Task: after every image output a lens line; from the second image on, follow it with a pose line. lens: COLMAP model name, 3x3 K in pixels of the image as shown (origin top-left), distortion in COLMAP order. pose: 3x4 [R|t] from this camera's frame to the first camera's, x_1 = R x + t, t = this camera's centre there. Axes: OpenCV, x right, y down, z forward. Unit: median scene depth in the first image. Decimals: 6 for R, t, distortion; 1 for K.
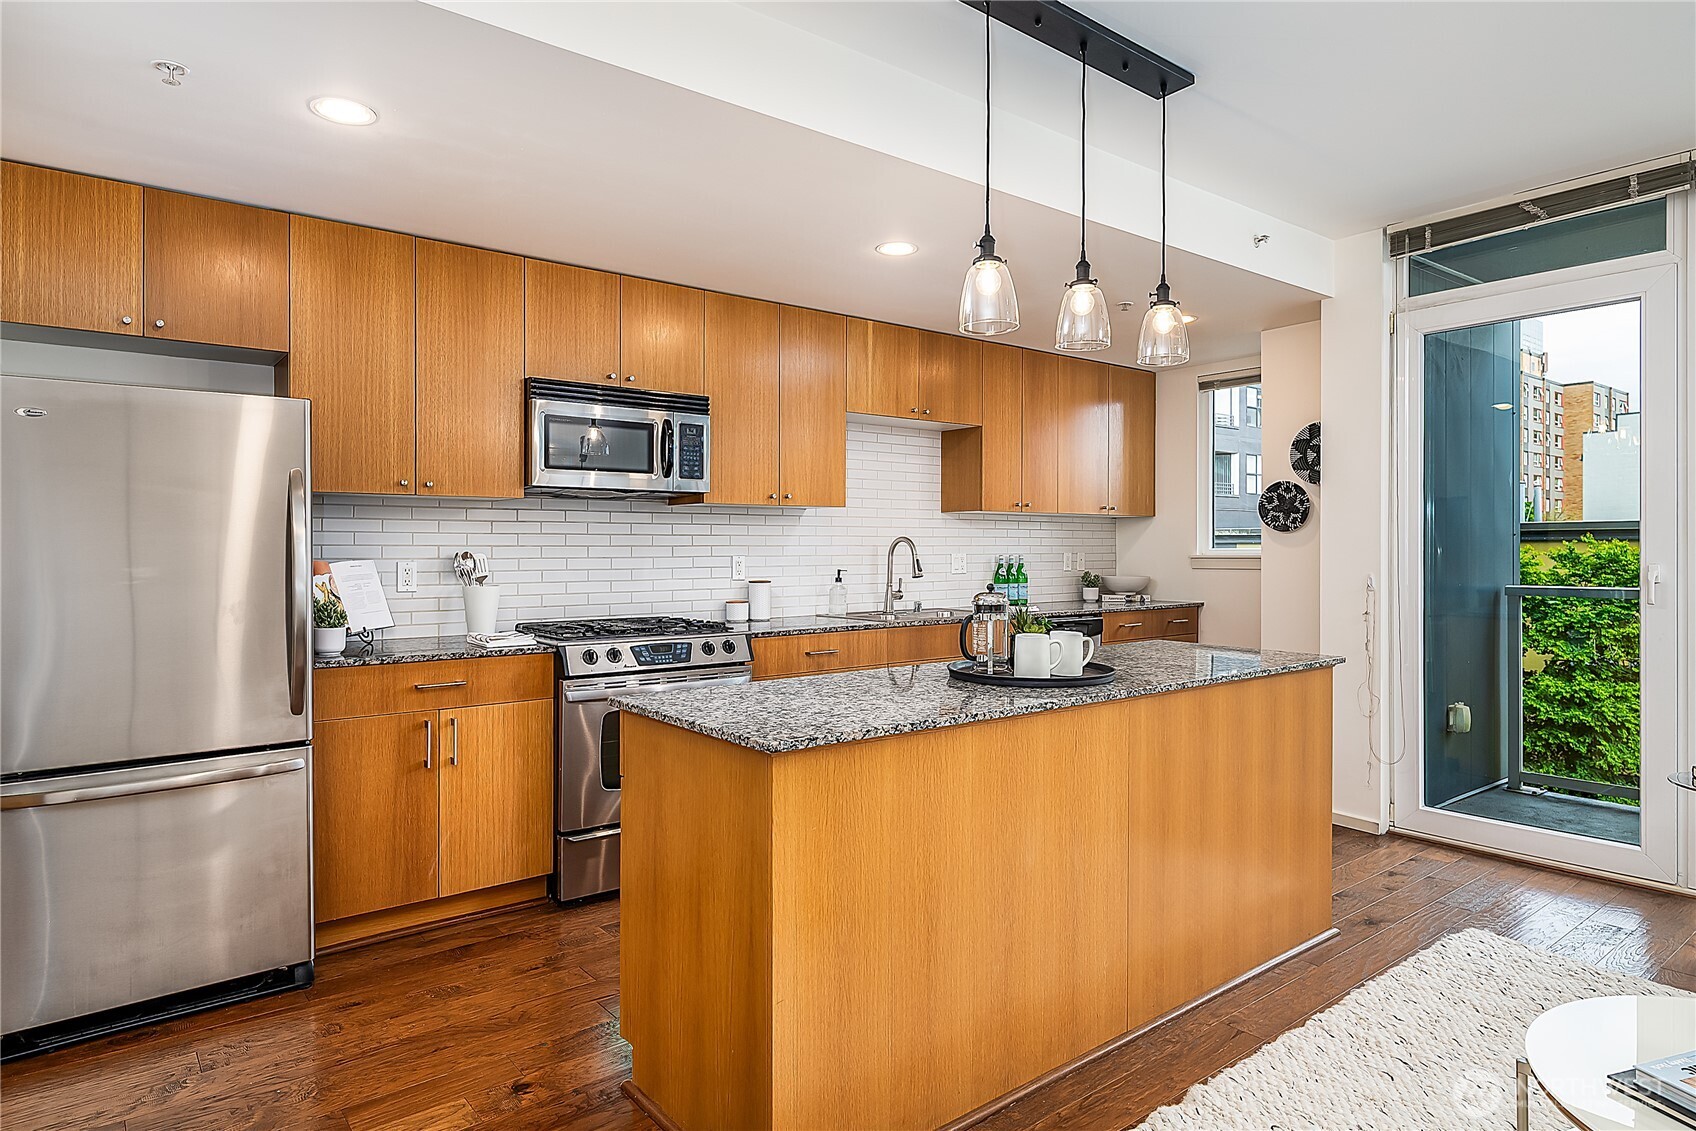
lens RADIAL K [[980.9, 0, 851.0], [0, 980.9, 556.3], [0, 0, 1]] dist [0.001232, -0.000803]
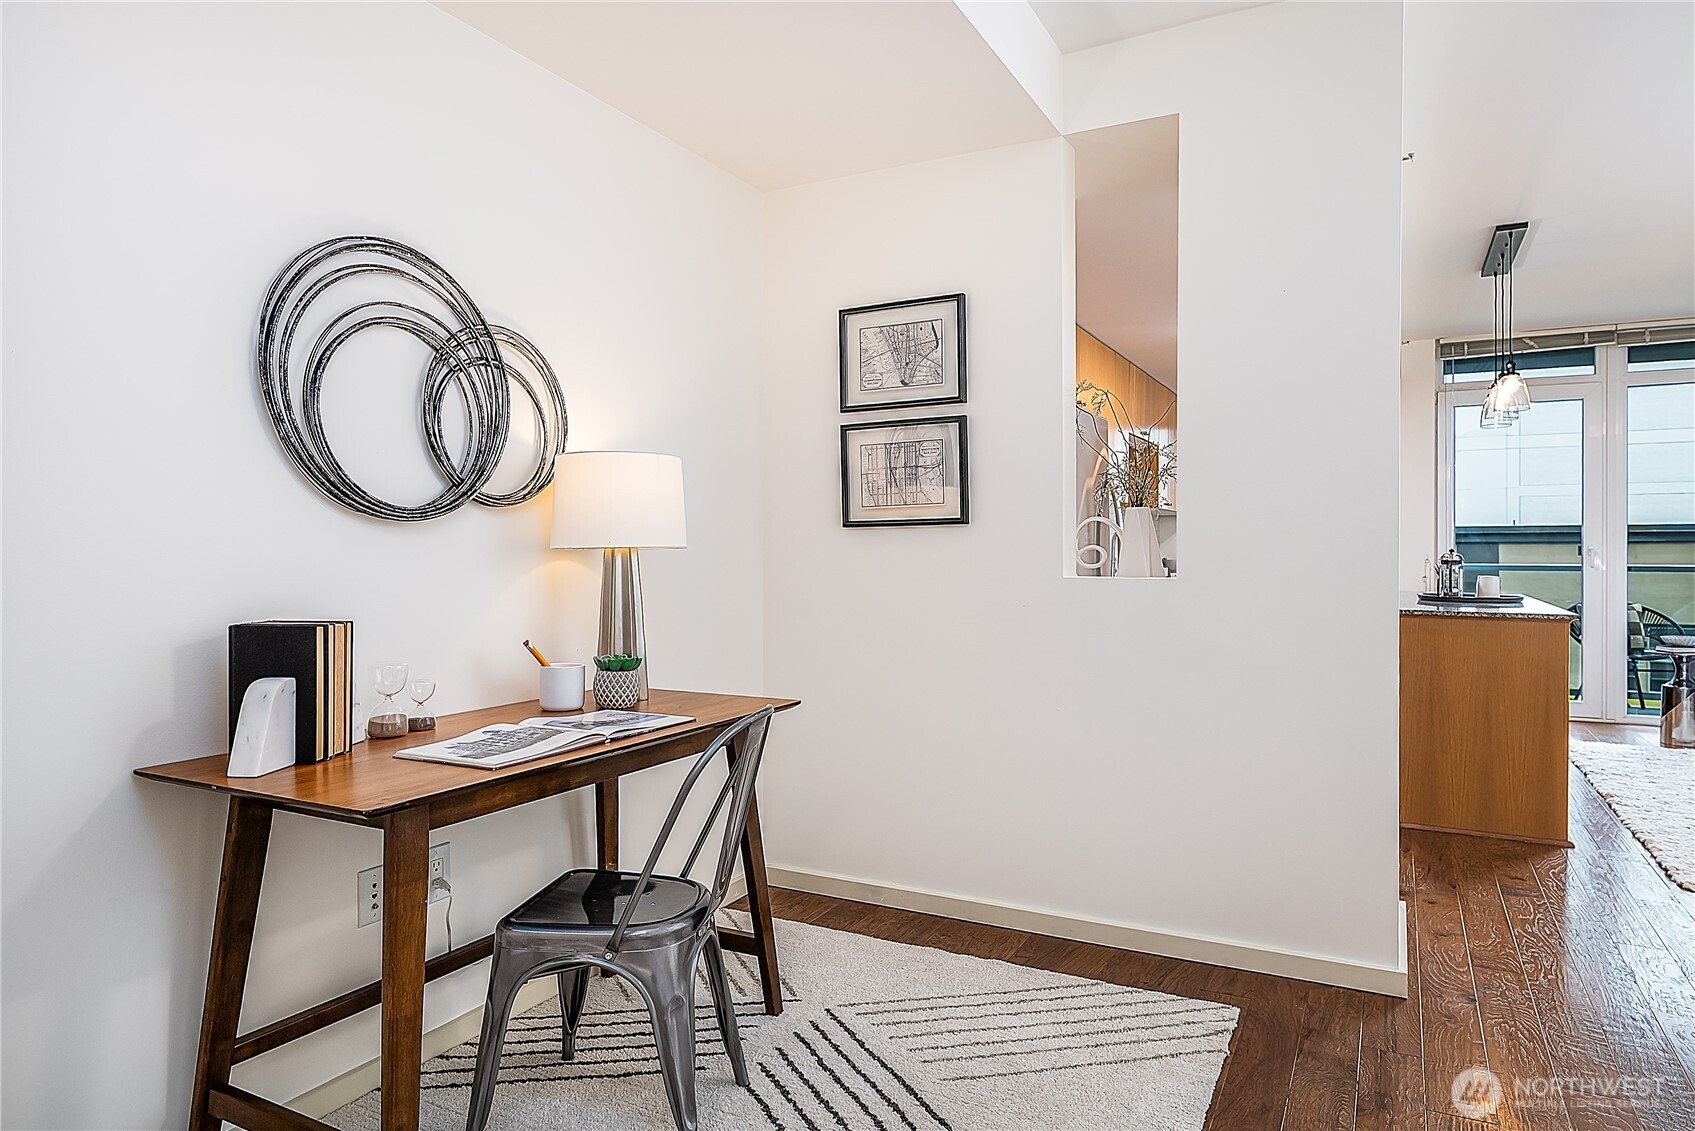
lens RADIAL K [[1040.3, 0, 852.2], [0, 1040.3, 559.4], [0, 0, 1]] dist [-0.002572, -0.001952]
pose [[0.915637, 0.000938, 0.402004, -1.062748], [-0.000174, 0.999998, -0.001936, 0.033629], [-0.402006, 0.001703, 0.915636, -0.190687]]
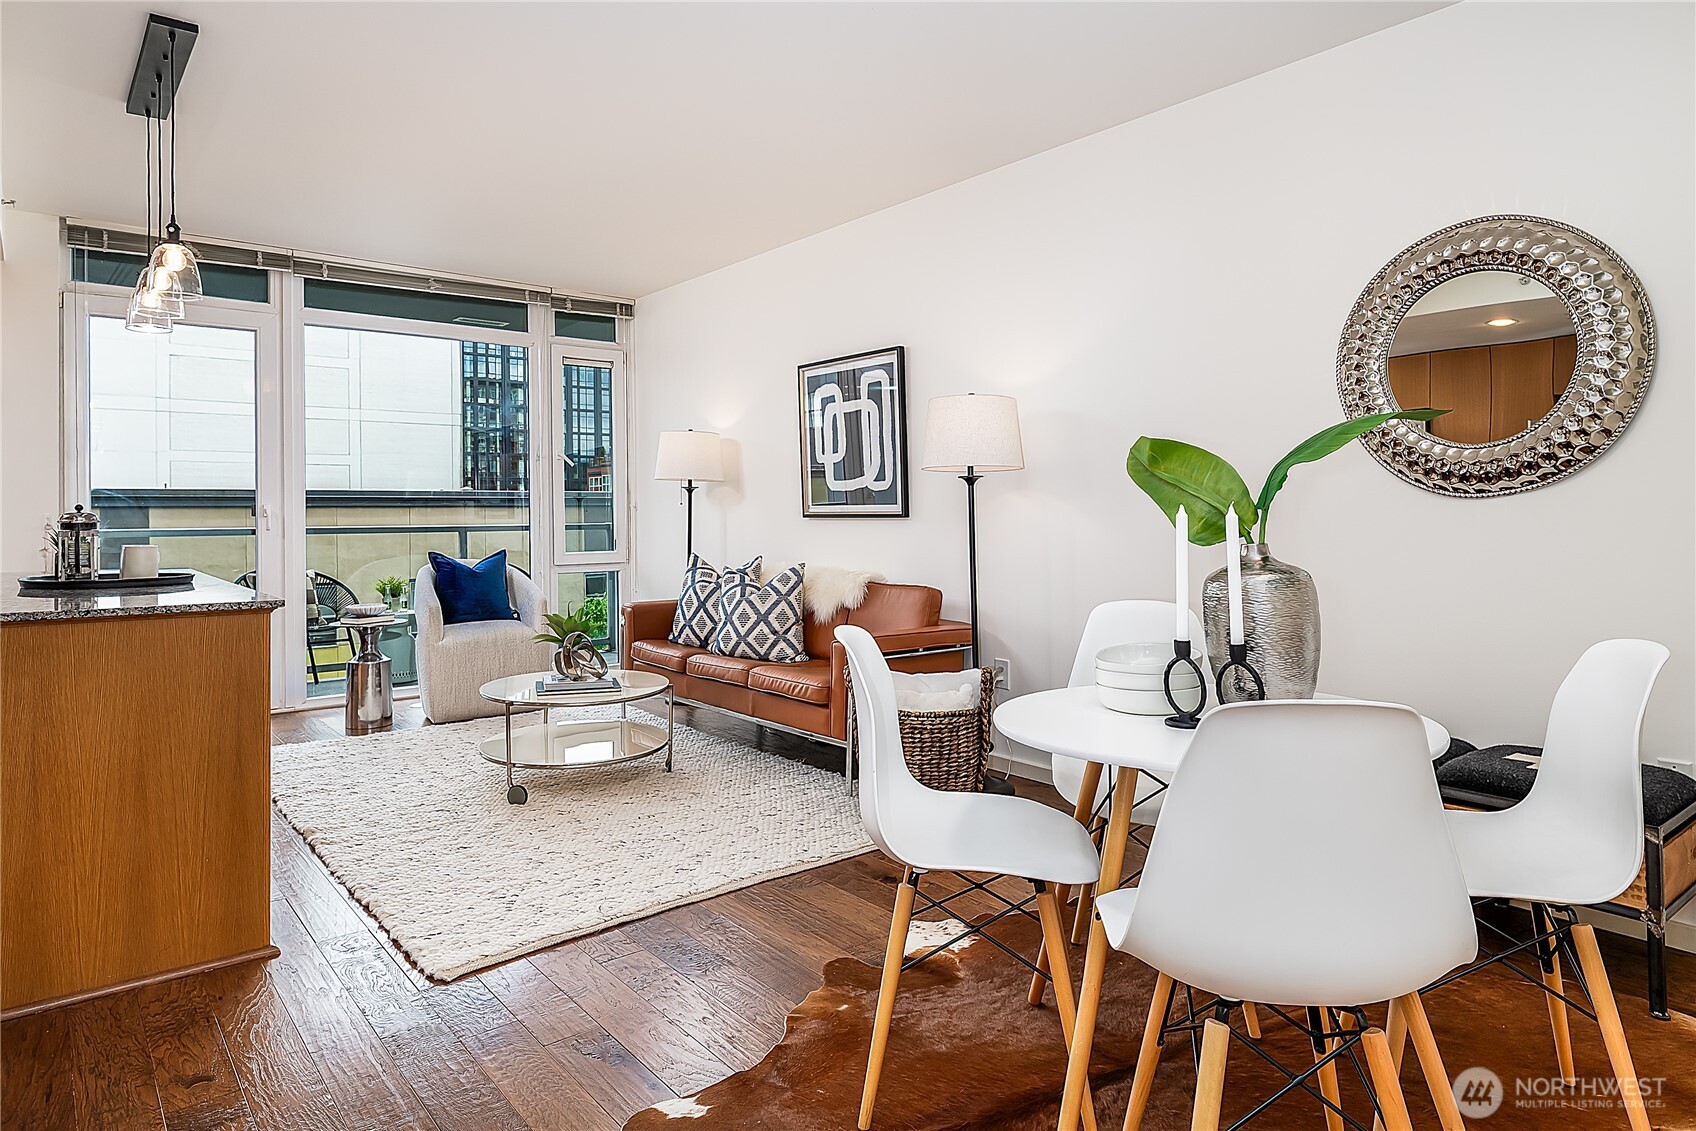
lens RADIAL K [[992.9, 0, 840.7], [0, 992.9, 511.6], [0, 0, 1]] dist [0.006294, -0.000498]
pose [[-0.006803, 0.006650, 0.999955, -0.662114], [0.013039, 0.999893, -0.006561, 0.035999], [-0.999892, 0.012994, -0.006889, 0.089897]]
